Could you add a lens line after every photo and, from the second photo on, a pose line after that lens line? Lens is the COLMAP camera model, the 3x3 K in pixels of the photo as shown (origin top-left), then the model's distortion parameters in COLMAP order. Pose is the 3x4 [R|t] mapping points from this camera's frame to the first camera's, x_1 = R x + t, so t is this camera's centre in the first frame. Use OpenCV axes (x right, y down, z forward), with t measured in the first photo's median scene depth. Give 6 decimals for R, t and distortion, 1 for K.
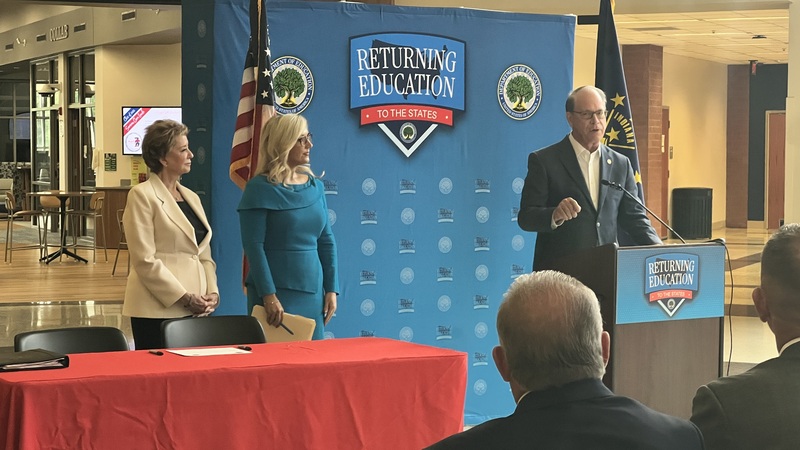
lens RADIAL K [[1689.1, 0, 400.0], [0, 1689.1, 225.0], [0, 0, 1]] dist [-0.111066, 2.669081]
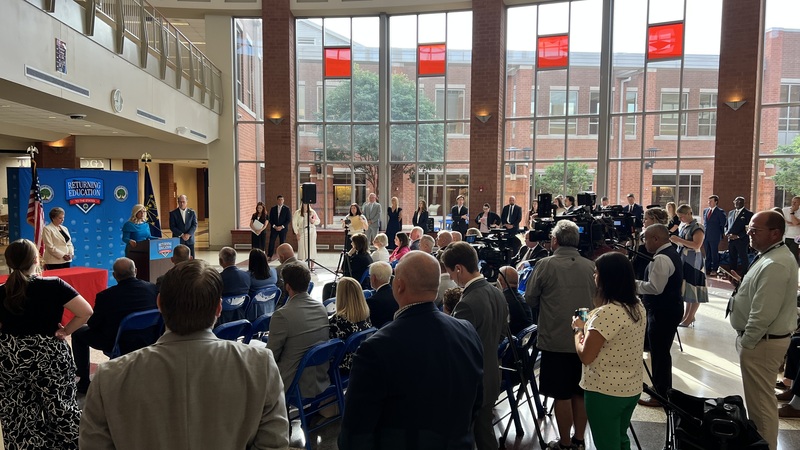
lens RADIAL K [[547.9, 0, 400.0], [0, 547.9, 225.0], [0, 0, 1]] dist [-0.034629, 0.001265]
pose [[0.859088, -0.031542, 0.510855, -0.009698], [0.022058, 0.999454, 0.024617, -0.029882], [-0.511353, -0.009880, 0.859314, -0.273671]]
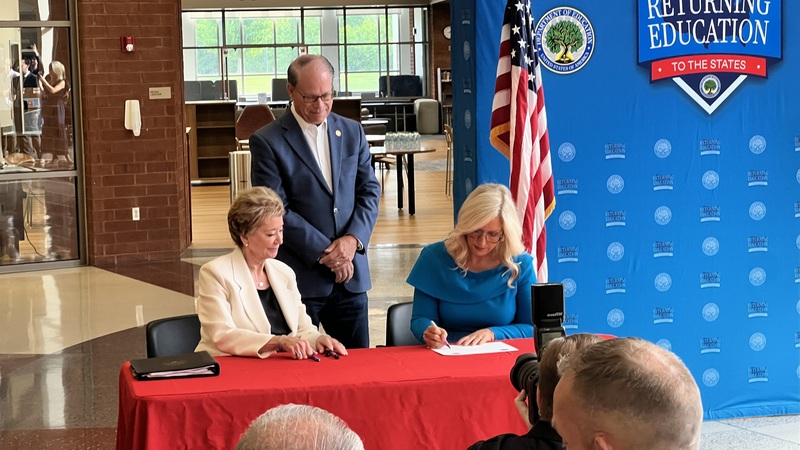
lens RADIAL K [[1689.1, 0, 400.0], [0, 1689.1, 225.0], [0, 0, 1]] dist [-0.111066, 2.669081]
pose [[0.951815, 0.002197, -0.306666, 0.122012], [0.013946, 0.998630, 0.050438, -0.029084], [0.306356, -0.052284, 0.950480, 0.104964]]
